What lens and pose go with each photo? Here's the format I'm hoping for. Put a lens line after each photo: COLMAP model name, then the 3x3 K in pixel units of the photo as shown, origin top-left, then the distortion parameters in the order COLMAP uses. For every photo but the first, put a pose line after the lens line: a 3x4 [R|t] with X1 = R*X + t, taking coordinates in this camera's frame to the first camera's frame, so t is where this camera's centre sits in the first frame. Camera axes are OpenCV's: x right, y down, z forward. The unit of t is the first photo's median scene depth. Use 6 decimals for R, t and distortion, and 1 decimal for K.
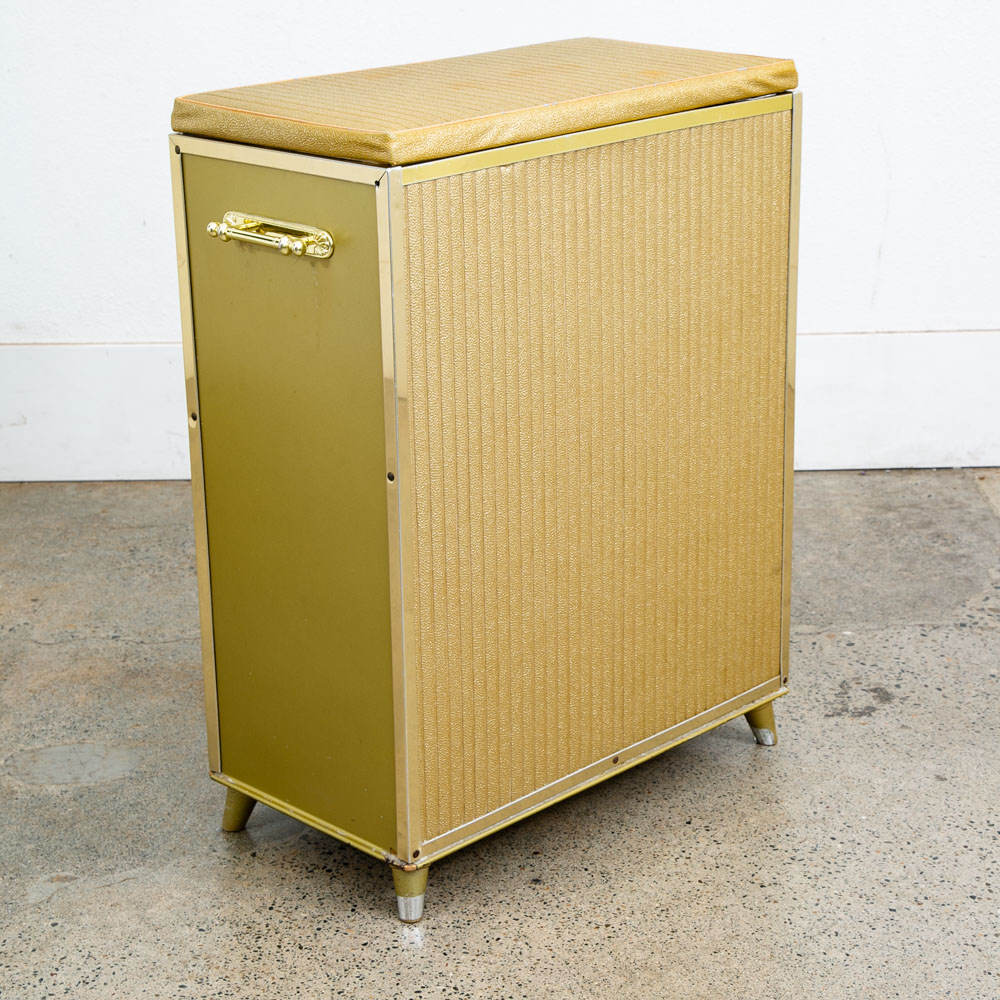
lens RADIAL K [[2209.2, 0, 496.9], [0, 2209.2, 449.4], [0, 0, 1]] dist [0.149458, 0.149306]
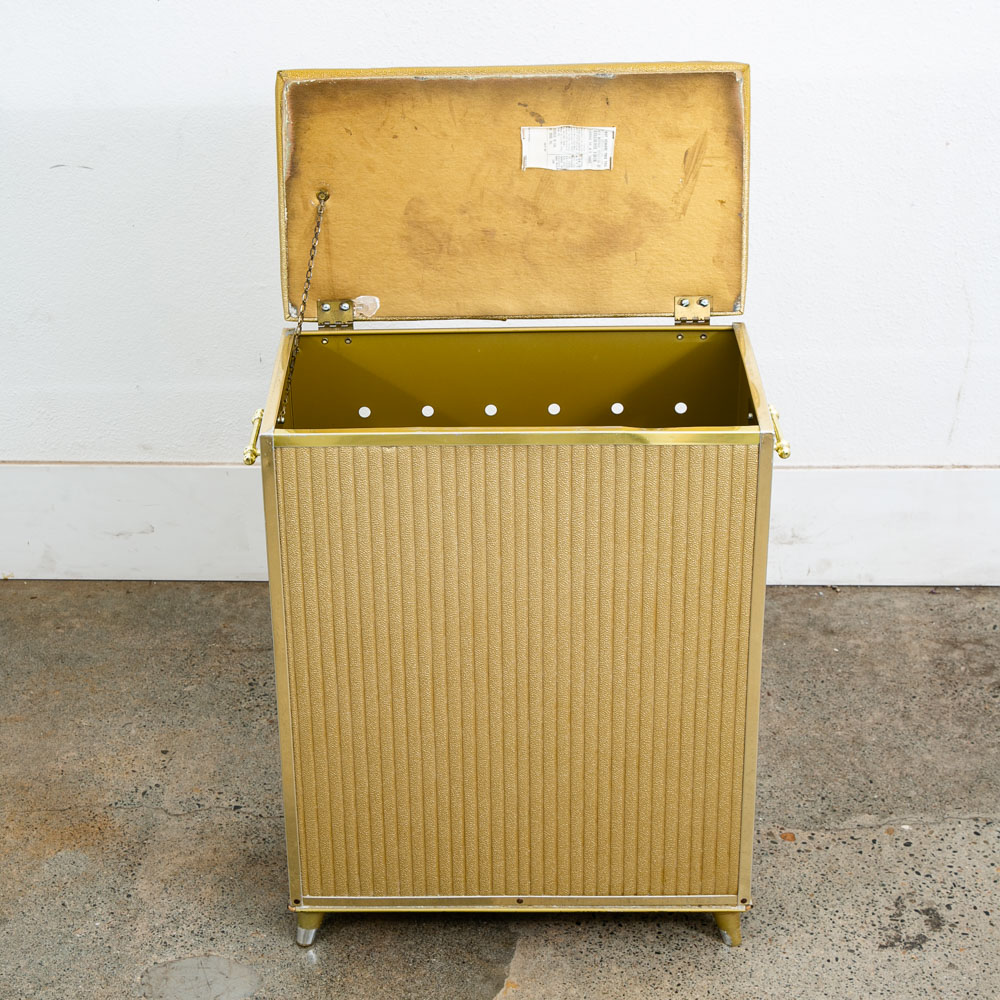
lens RADIAL K [[2124.9, 0, 489.1], [0, 2124.9, 501.2], [0, 0, 1]] dist [0.130564, 0.220844]
pose [[0.998544, 0.022225, -0.049148, 0.002702], [-0.012941, 0.983265, 0.181723, -0.276535], [0.052365, -0.180822, 0.982121, -0.010669]]
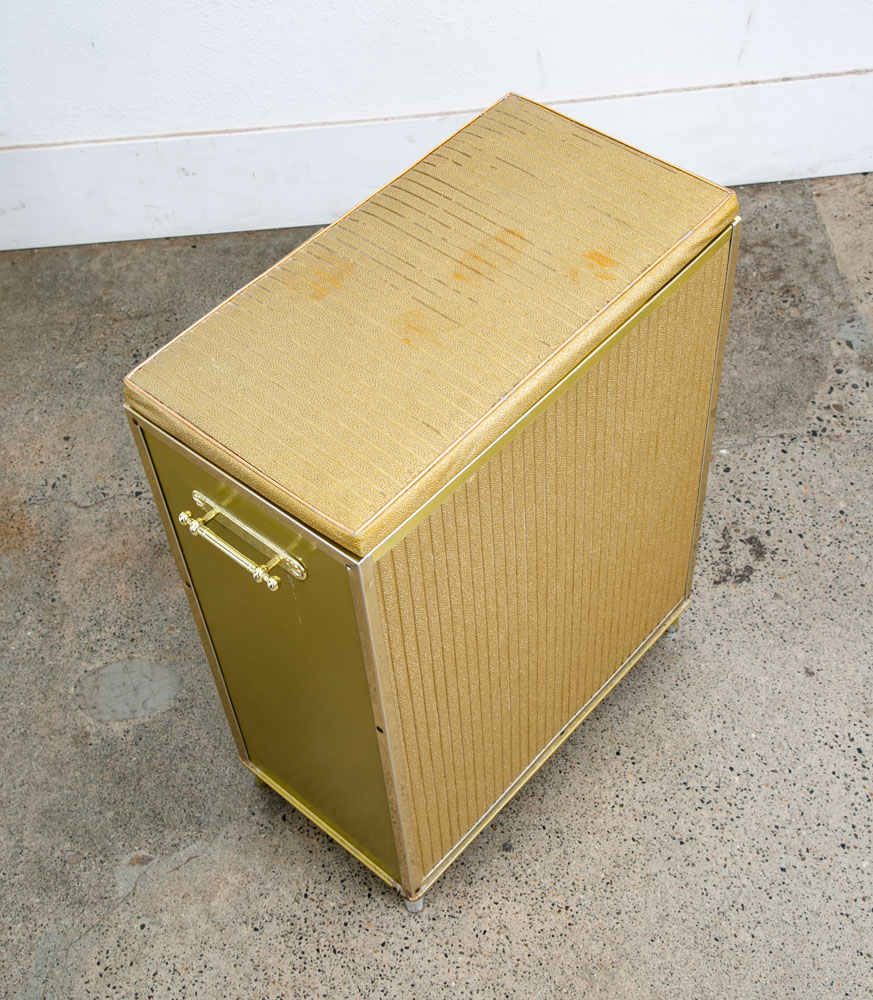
lens RADIAL K [[1386.7, 0, 436.9], [0, 1386.7, 491.1], [0, 0, 1]] dist [0.017616, 0.118530]
pose [[0.997294, -0.072725, 0.010786, -0.013721], [0.055834, 0.844630, 0.532431, -0.341914], [-0.047831, -0.530388, 0.846405, 0.354288]]
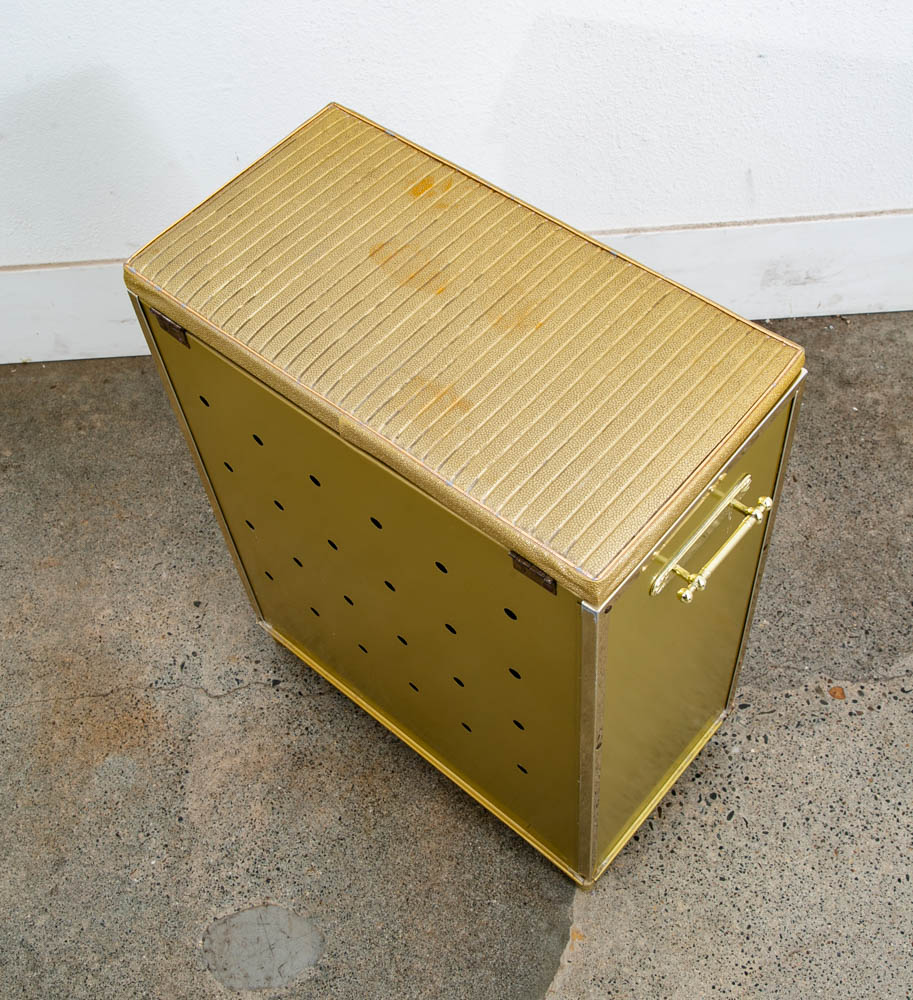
lens RADIAL K [[1312.7, 0, 430.8], [0, 1312.7, 464.4], [0, 0, 1]] dist [-0.031186, 0.080633]
pose [[0.997250, -0.033444, -0.066133, -0.051146], [0.065872, 0.808908, 0.584234, -0.402210], [0.033956, -0.586984, 0.808886, 0.572787]]
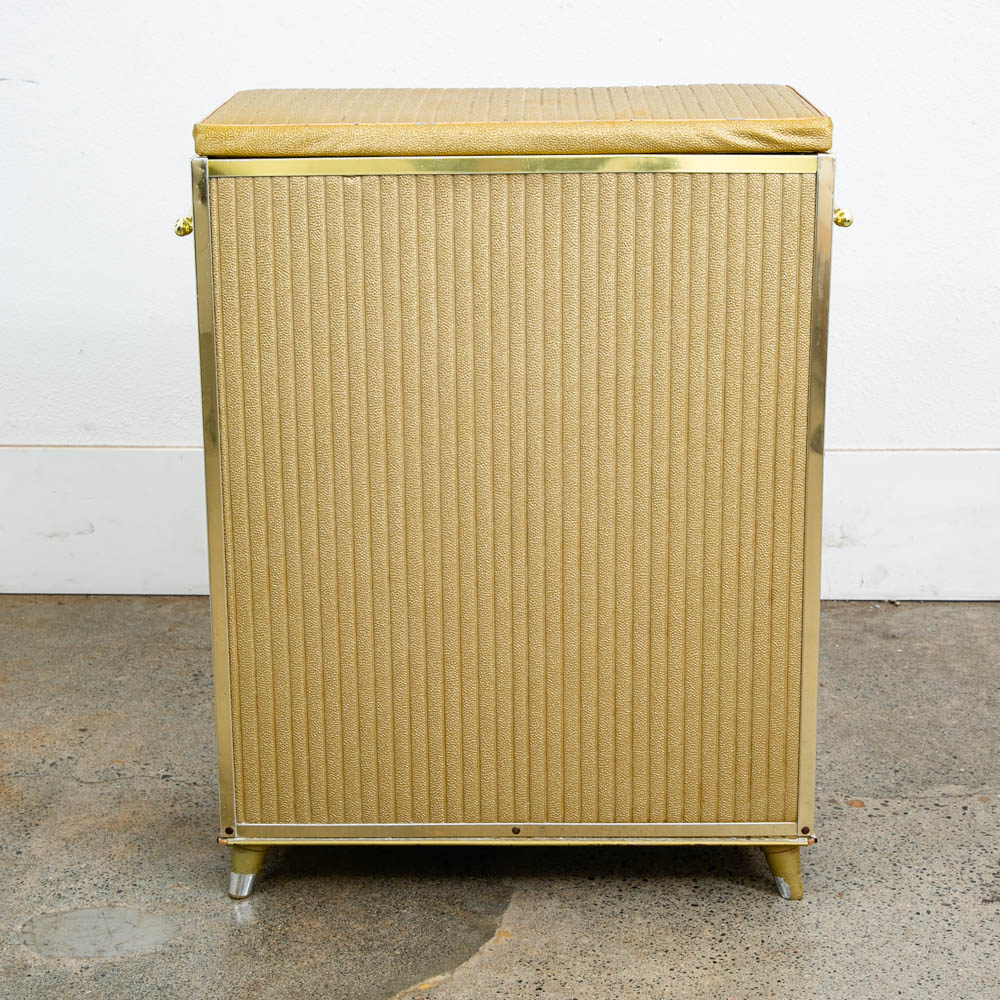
lens RADIAL K [[2095.9, 0, 481.4], [0, 2095.9, 454.9], [0, 0, 1]] dist [0.129858, 0.032400]
pose [[0.997900, 0.017004, -0.062504, 0.005080], [-0.019942, 0.998710, -0.046690, -0.007613], [0.061629, 0.047838, 0.996952, 0.170109]]
